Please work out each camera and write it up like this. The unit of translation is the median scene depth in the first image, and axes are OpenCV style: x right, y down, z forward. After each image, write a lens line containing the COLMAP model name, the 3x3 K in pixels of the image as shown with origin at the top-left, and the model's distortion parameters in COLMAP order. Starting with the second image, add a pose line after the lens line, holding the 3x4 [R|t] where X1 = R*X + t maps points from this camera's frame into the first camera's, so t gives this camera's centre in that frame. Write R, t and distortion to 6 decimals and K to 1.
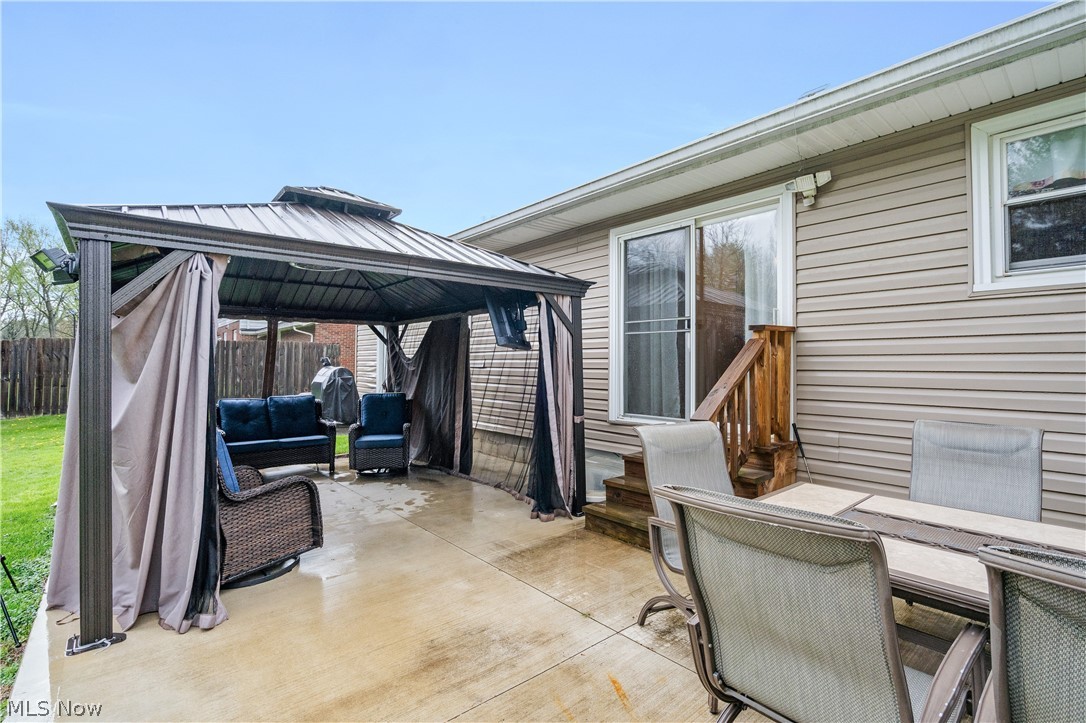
lens RADIAL K [[508.0, 0, 545.1], [0, 508.0, 359.4], [0, 0, 1]] dist [-0.002561, -0.000277]
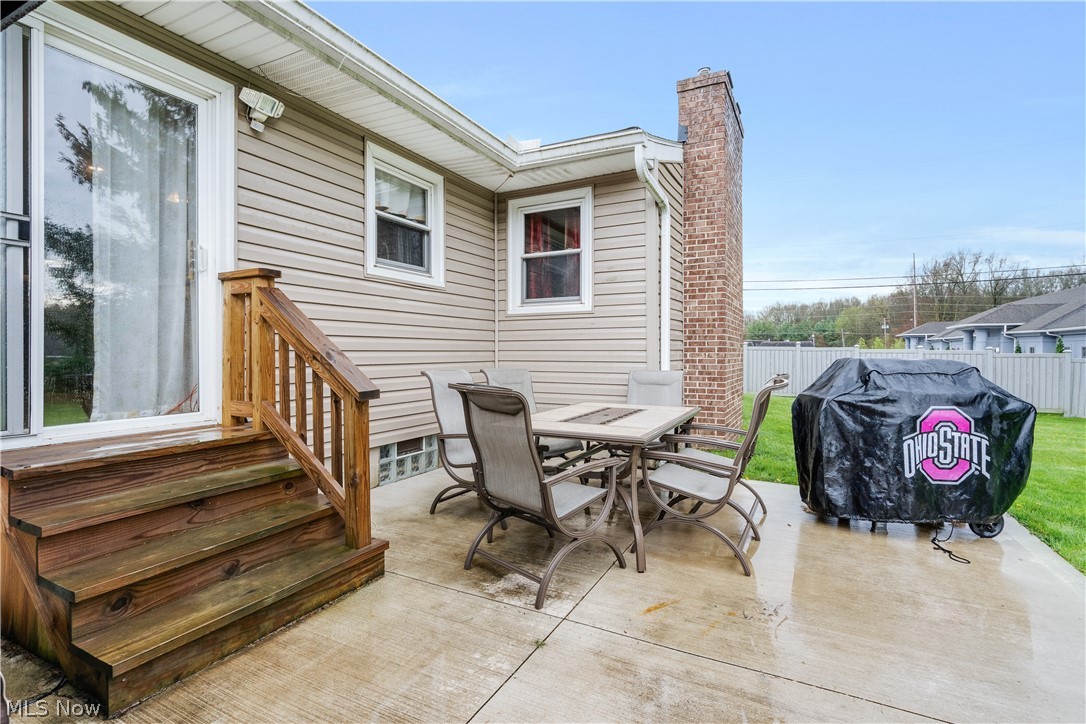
lens RADIAL K [[508.0, 0, 546.0], [0, 508.0, 355.8], [0, 0, 1]] dist [-0.002561, -0.000277]
pose [[-0.372322, -0.012462, 0.928020, -0.530050], [-0.012075, 0.999890, 0.008583, 0.060469], [-0.928025, -0.008011, -0.372431, 1.099296]]
